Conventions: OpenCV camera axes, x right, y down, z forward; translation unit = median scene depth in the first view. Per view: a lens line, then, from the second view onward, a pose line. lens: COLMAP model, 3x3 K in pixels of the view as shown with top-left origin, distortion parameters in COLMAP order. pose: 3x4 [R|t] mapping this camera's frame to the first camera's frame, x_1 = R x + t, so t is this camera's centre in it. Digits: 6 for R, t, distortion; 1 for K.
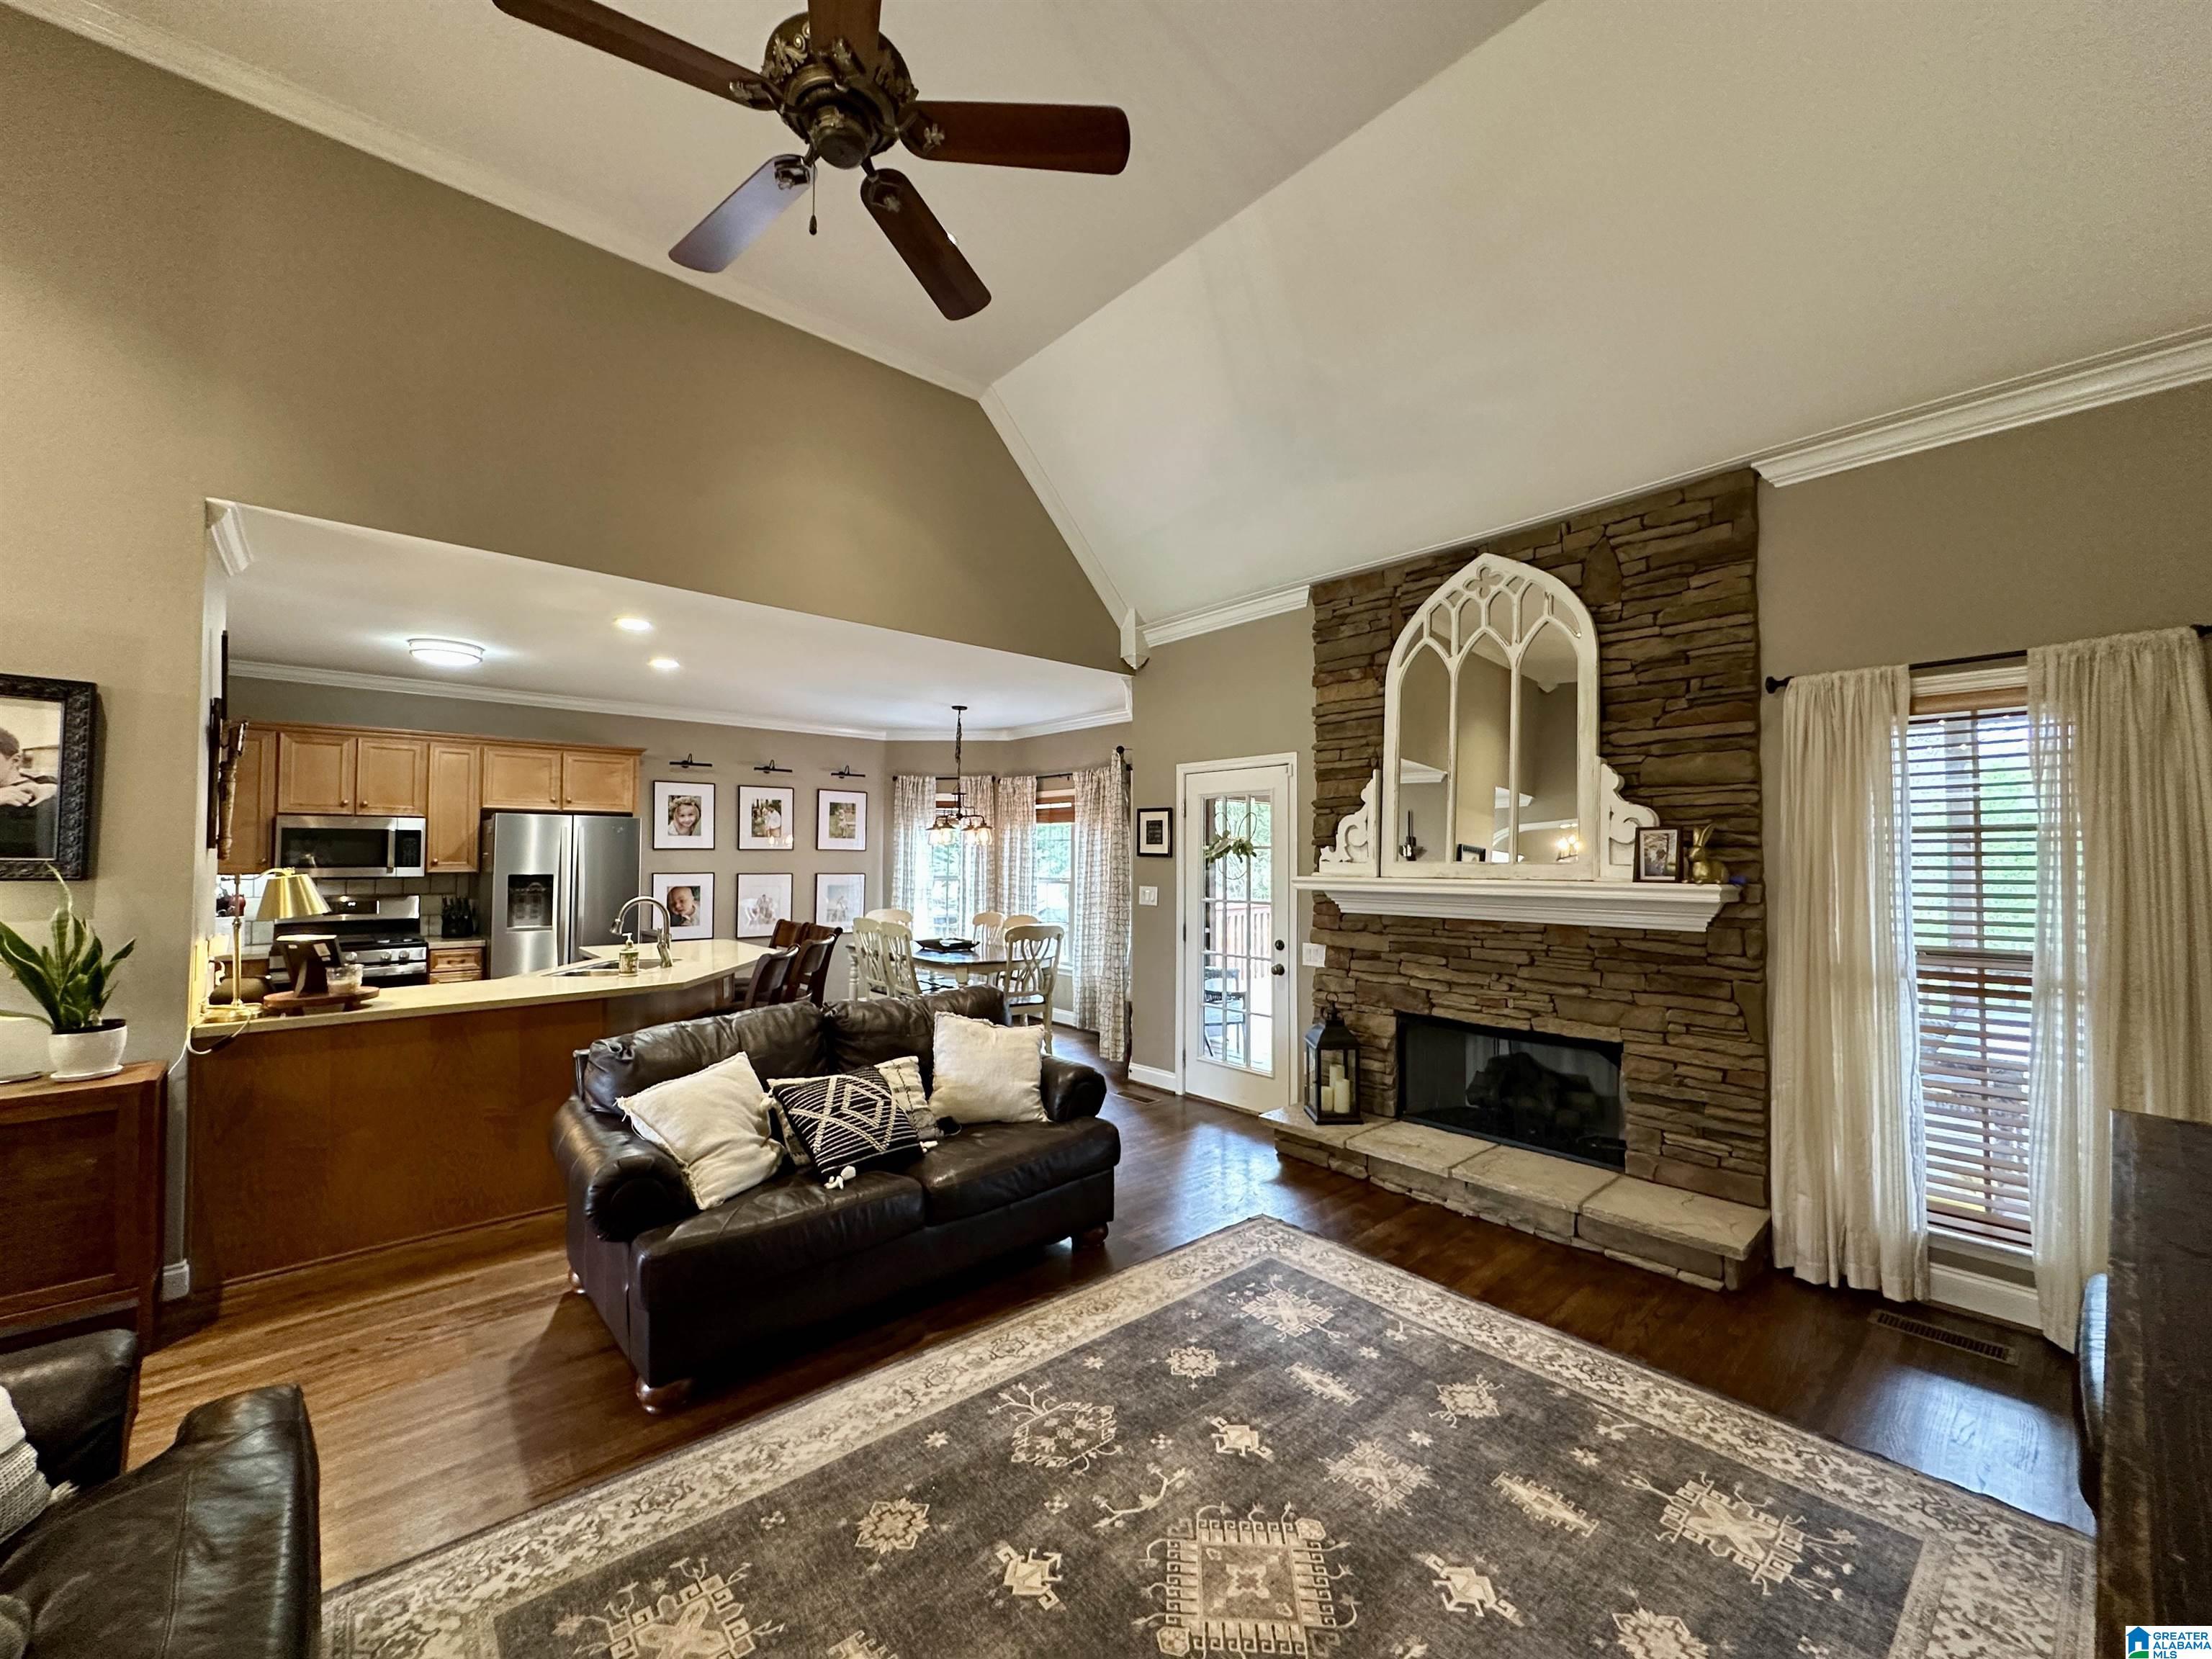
lens RADIAL K [[882.8, 0, 1105.0], [0, 882.8, 830.2], [0, 0, 1]] dist [-0.004690, 0.001243]
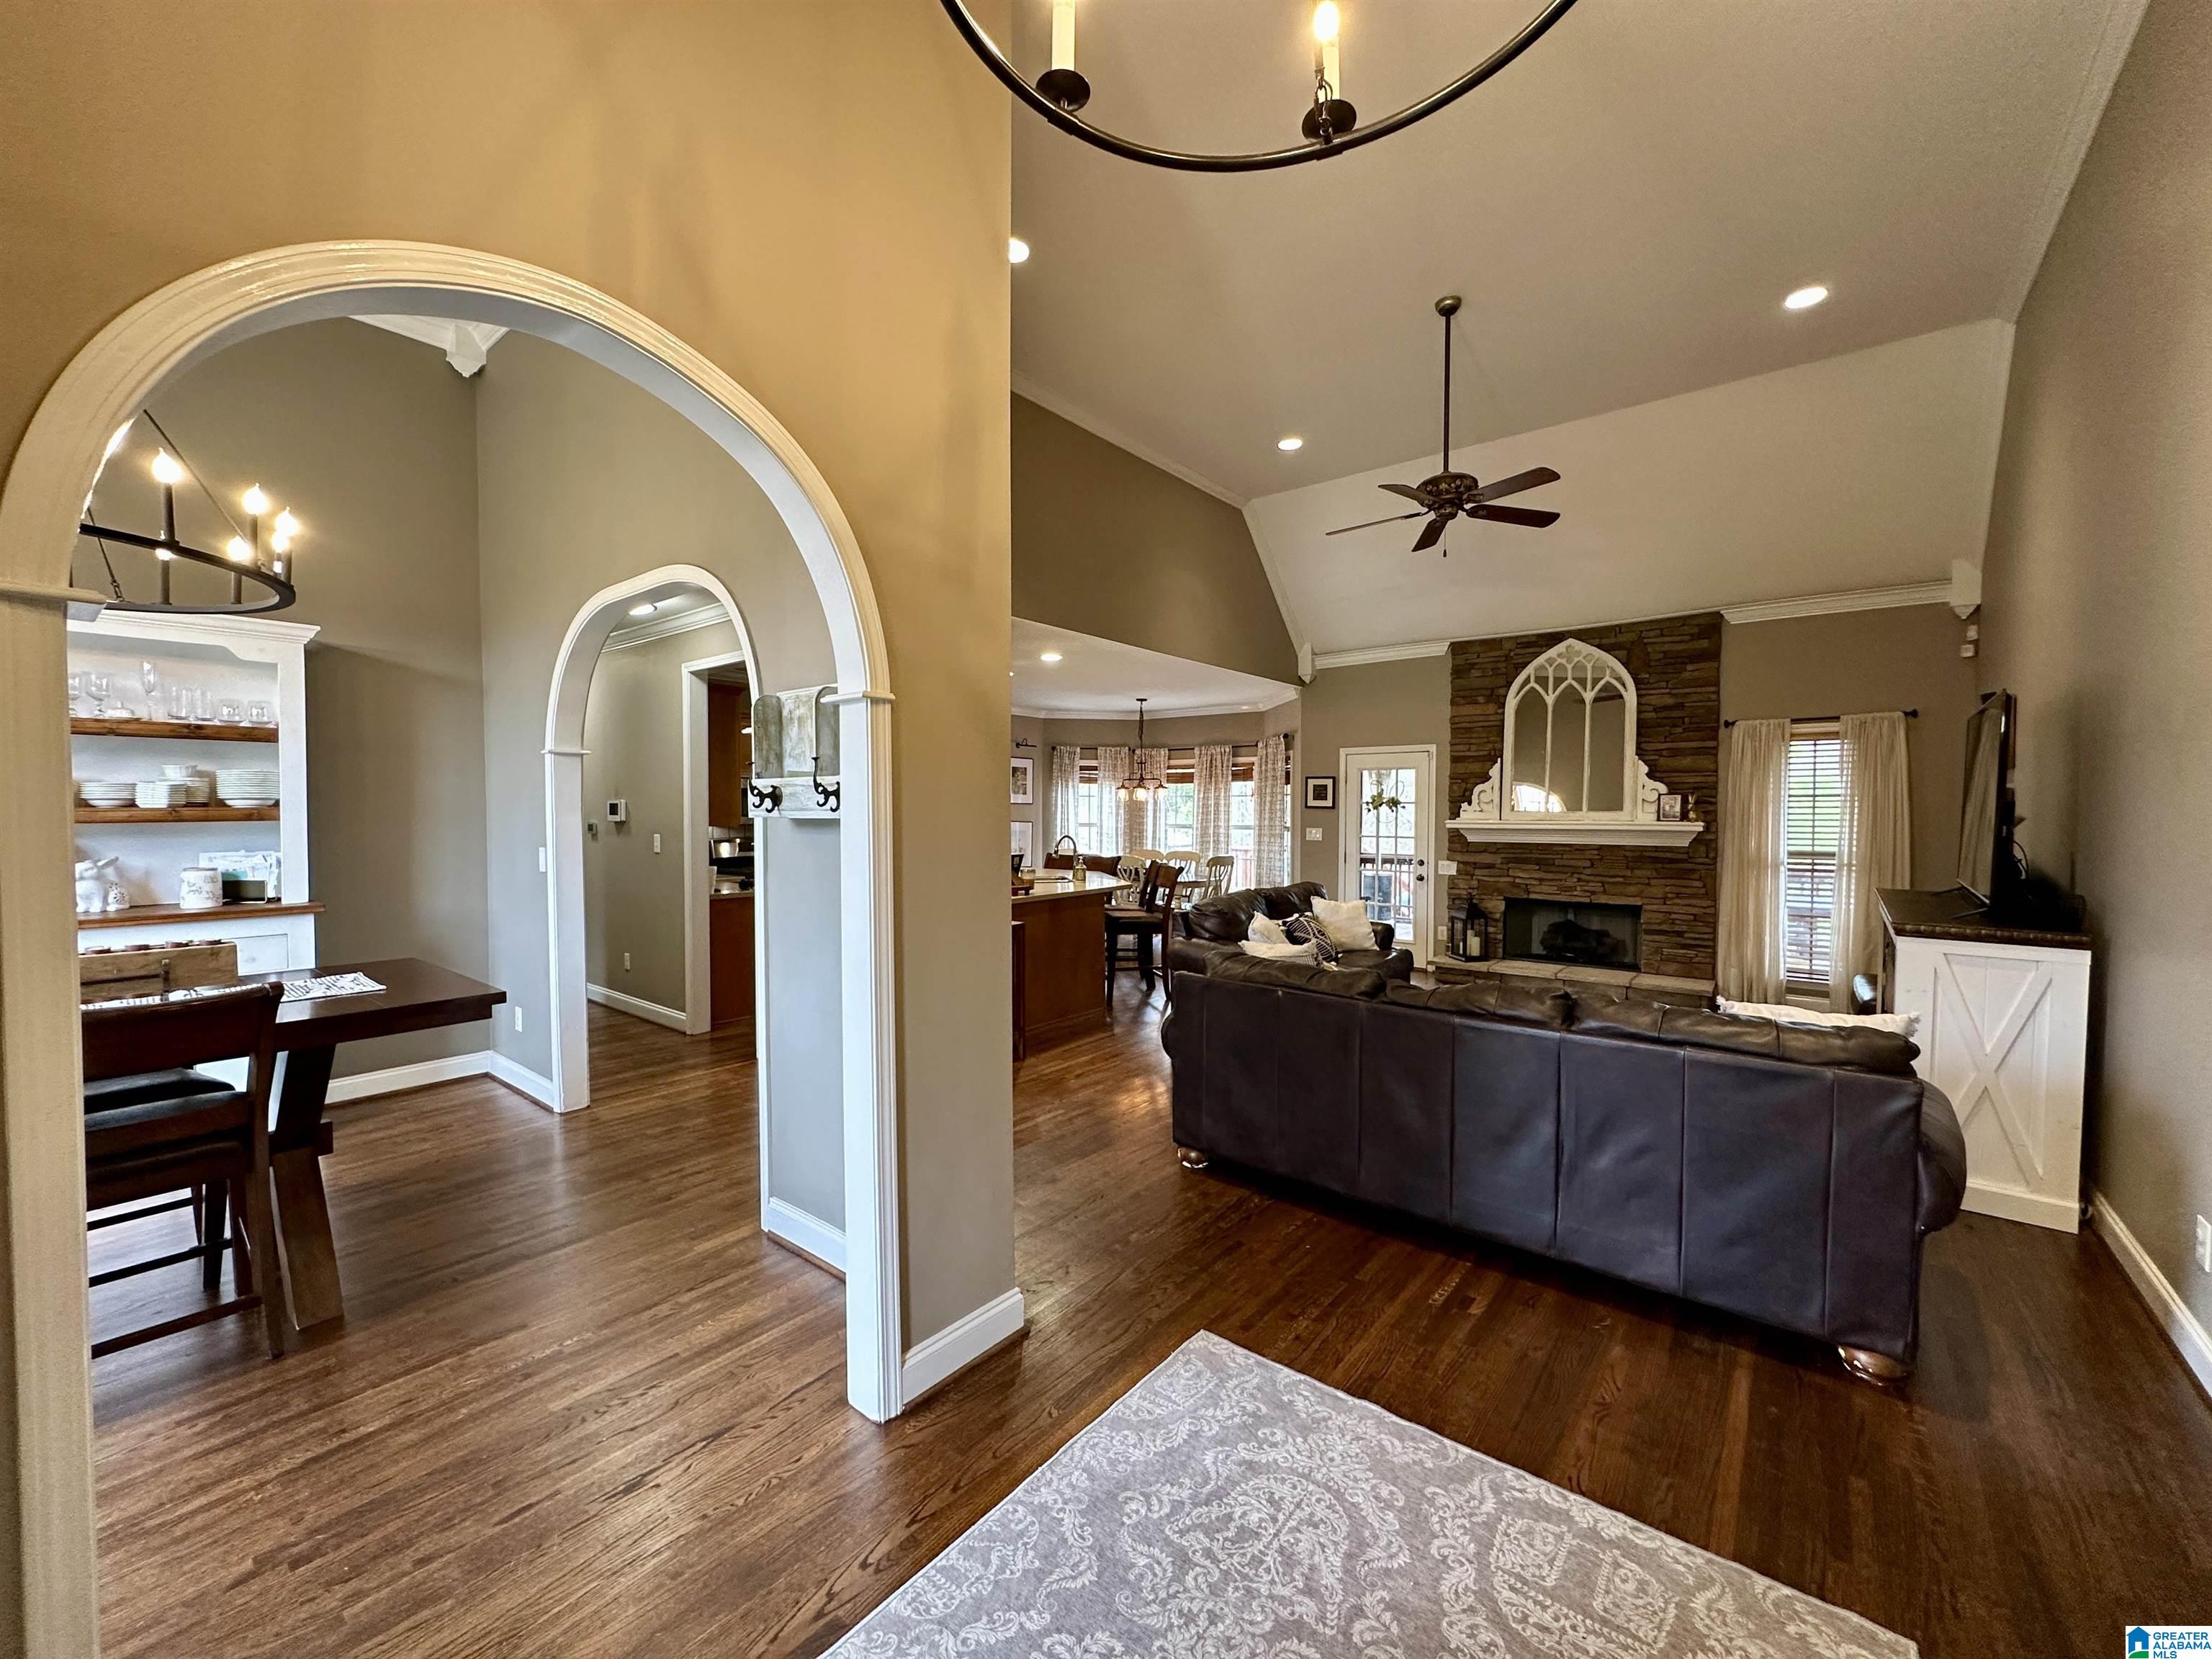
lens RADIAL K [[882.8, 0, 1105.0], [0, 882.8, 830.2], [0, 0, 1]] dist [-0.004690, 0.001243]
pose [[0.986509, -0.005203, 0.163624, -0.878676], [-0.003898, 0.998465, 0.055252, -0.023960], [-0.163660, -0.055145, 0.984974, -0.691443]]
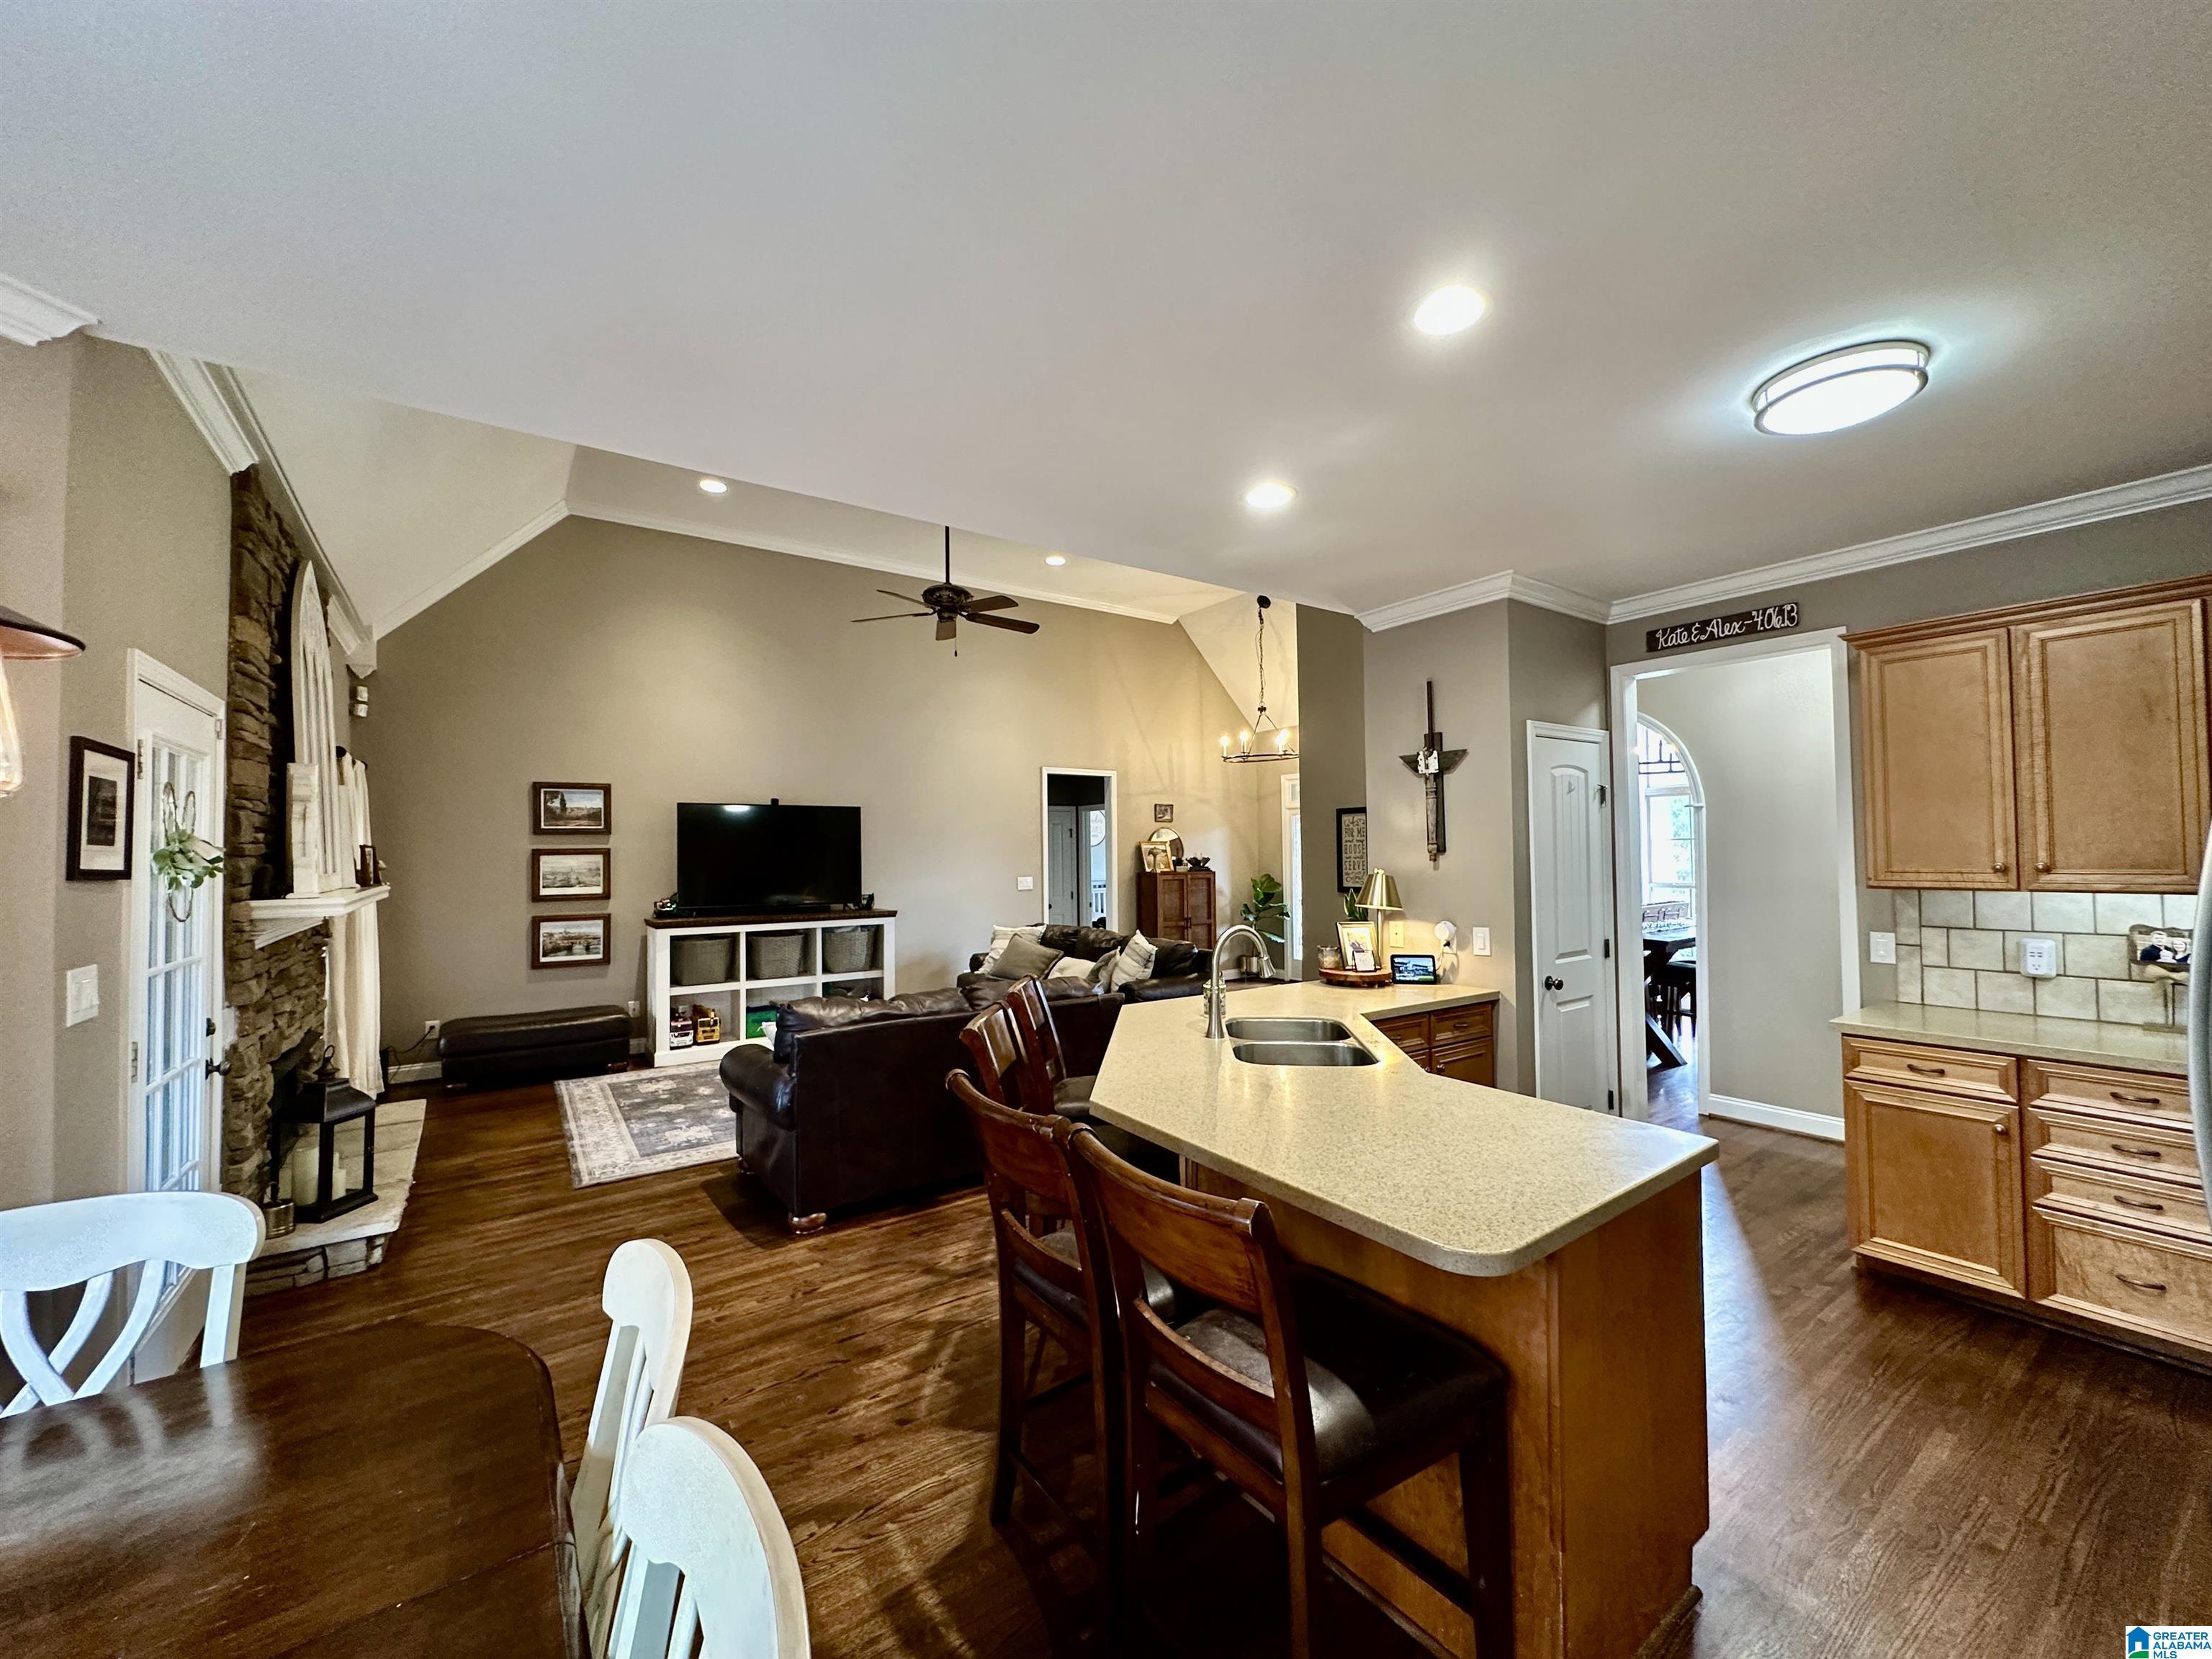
lens RADIAL K [[882.8, 0, 1105.0], [0, 882.8, 830.2], [0, 0, 1]] dist [-0.004690, 0.001243]
pose [[-0.994076, 0.011219, 0.108105, -0.610812], [0.005295, 0.998476, -0.054928, 0.049182], [-0.108556, -0.054030, -0.992621, 2.063106]]
